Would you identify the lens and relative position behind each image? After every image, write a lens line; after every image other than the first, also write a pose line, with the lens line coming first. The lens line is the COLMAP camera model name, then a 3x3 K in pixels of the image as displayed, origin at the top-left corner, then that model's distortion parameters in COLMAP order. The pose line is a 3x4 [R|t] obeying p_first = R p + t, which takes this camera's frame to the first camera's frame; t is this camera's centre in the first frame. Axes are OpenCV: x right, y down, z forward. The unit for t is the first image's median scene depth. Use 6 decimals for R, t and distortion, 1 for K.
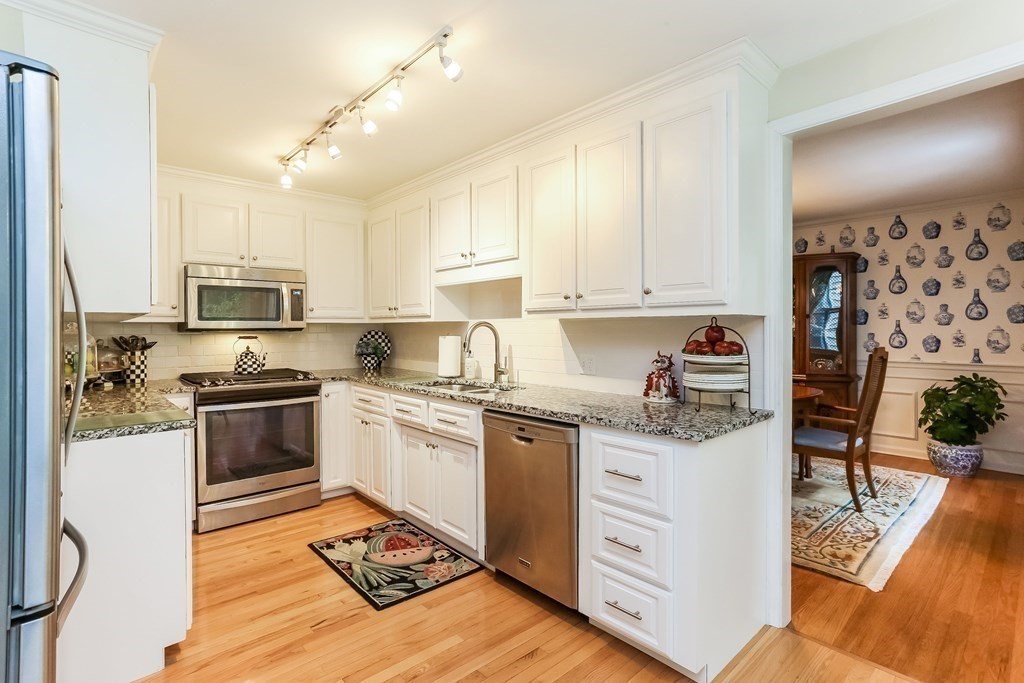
lens RADIAL K [[499.3, 0, 494.8], [0, 499.3, 335.6], [0, 0, 1]] dist [-0.000857, 0.001667]
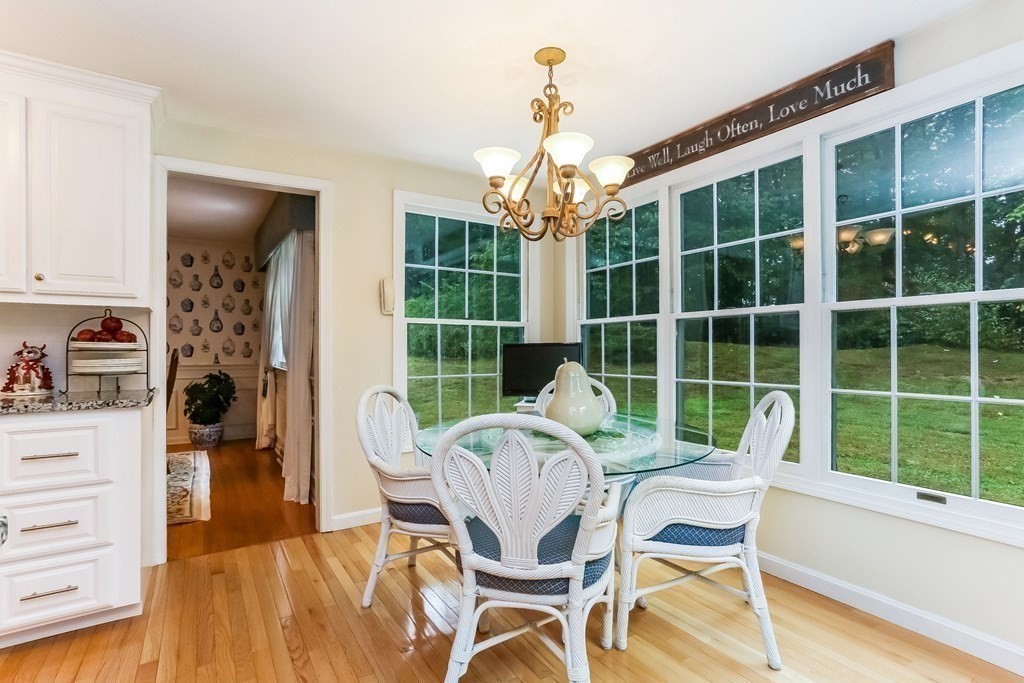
lens RADIAL K [[538.6, 0, 509.9], [0, 538.6, 349.6], [0, 0, 1]] dist [0.002713, 0.000991]
pose [[0.191047, 0.012343, 0.981503, -0.365111], [0.009916, 0.999846, -0.014504, 0.051300], [-0.981531, 0.012504, 0.190895, -0.067551]]
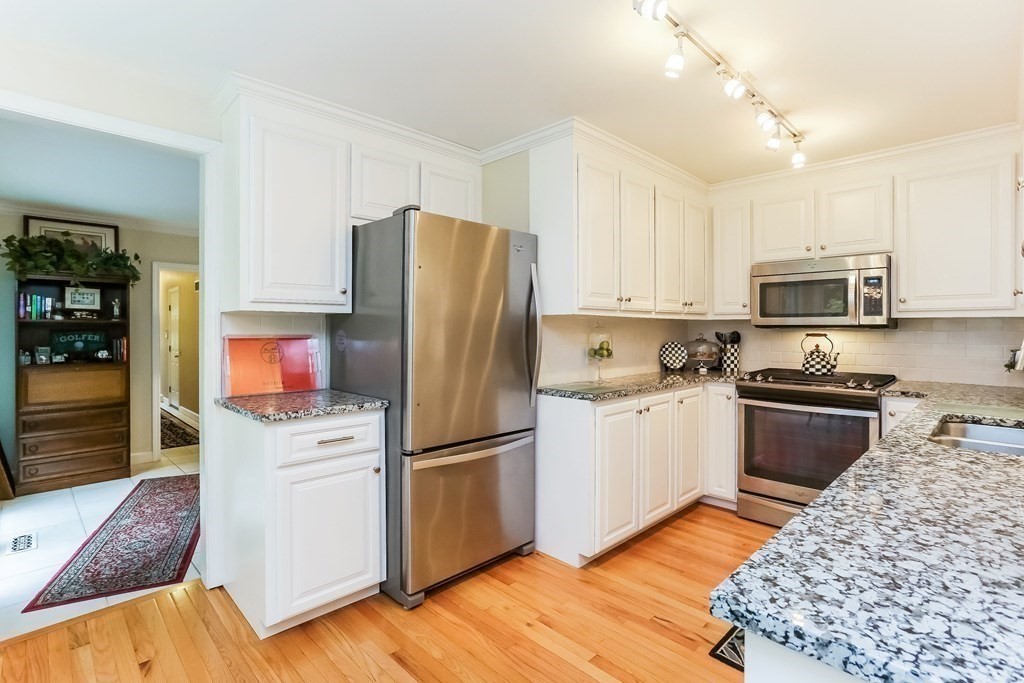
lens RADIAL K [[481.5, 0, 494.2], [0, 481.5, 329.6], [0, 0, 1]] dist [-0.019596, 0.000491]
pose [[0.054673, 0.011641, -0.998436, 0.353087], [-0.014029, 0.999842, 0.010889, -0.007422], [0.998406, 0.013412, 0.054828, 0.366059]]
